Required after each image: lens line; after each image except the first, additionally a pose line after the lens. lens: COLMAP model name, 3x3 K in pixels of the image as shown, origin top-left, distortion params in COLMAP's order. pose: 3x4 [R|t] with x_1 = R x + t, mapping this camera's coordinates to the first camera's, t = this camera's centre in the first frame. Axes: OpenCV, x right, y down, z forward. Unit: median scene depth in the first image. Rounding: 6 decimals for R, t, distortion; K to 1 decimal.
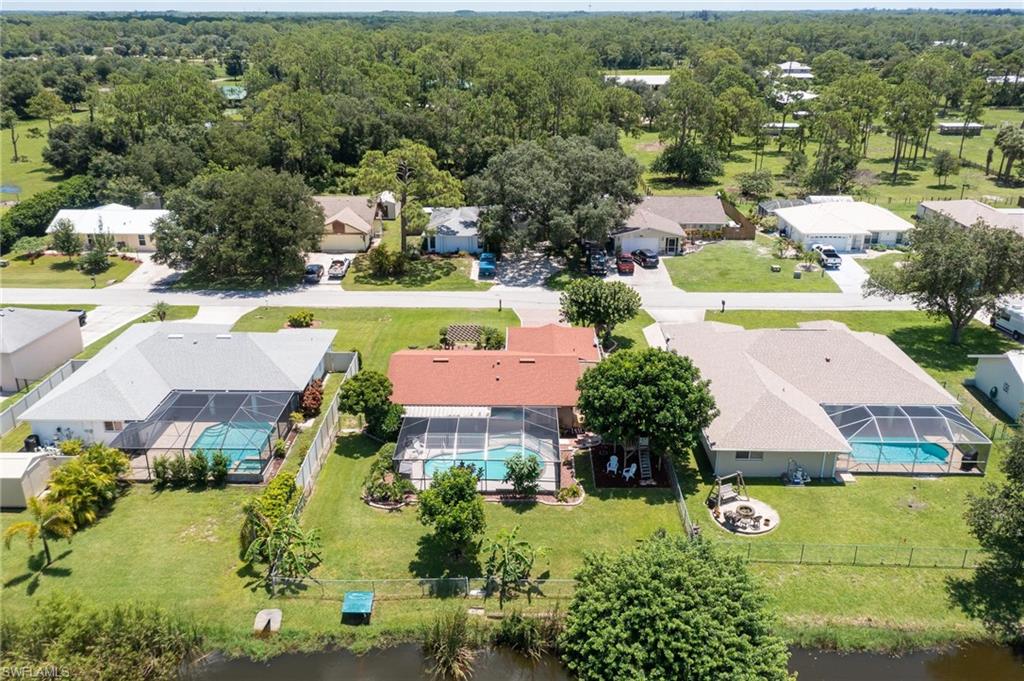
lens RADIAL K [[848.7, 0, 513.4], [0, 848.7, 341.0], [0, 0, 1]] dist [0.008740, 0.010801]
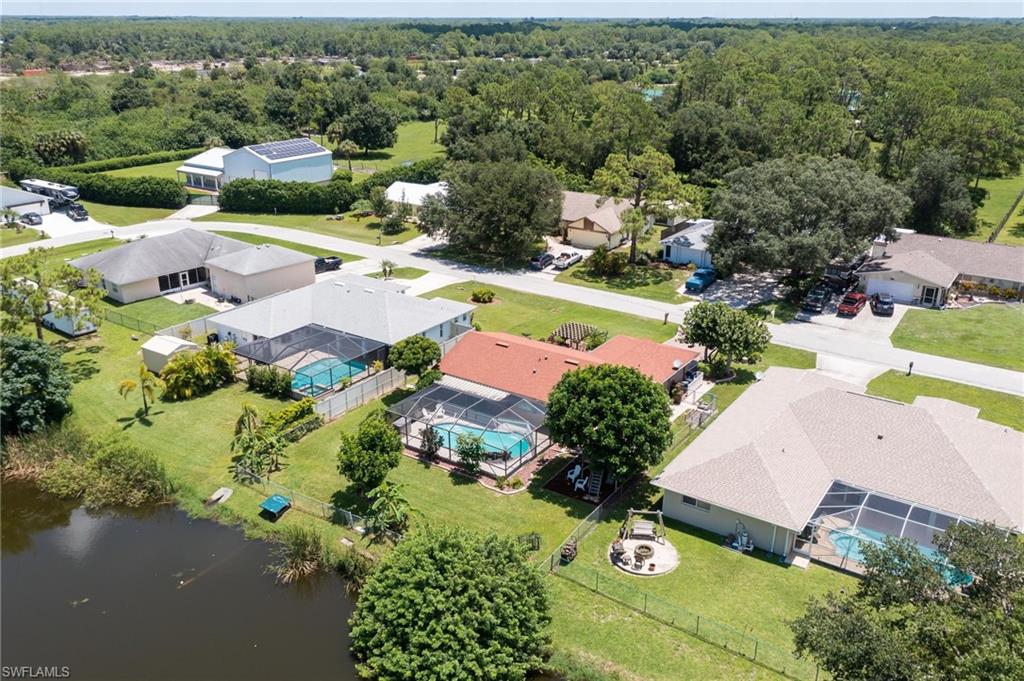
lens RADIAL K [[848.7, 0, 499.1], [0, 848.7, 366.5], [0, 0, 1]] dist [0.008740, 0.010801]
pose [[0.829907, 0.216529, -0.514168, 0.310971], [-0.206777, 0.975354, 0.076990, -0.021390], [0.518167, 0.042424, 0.854227, 0.051782]]
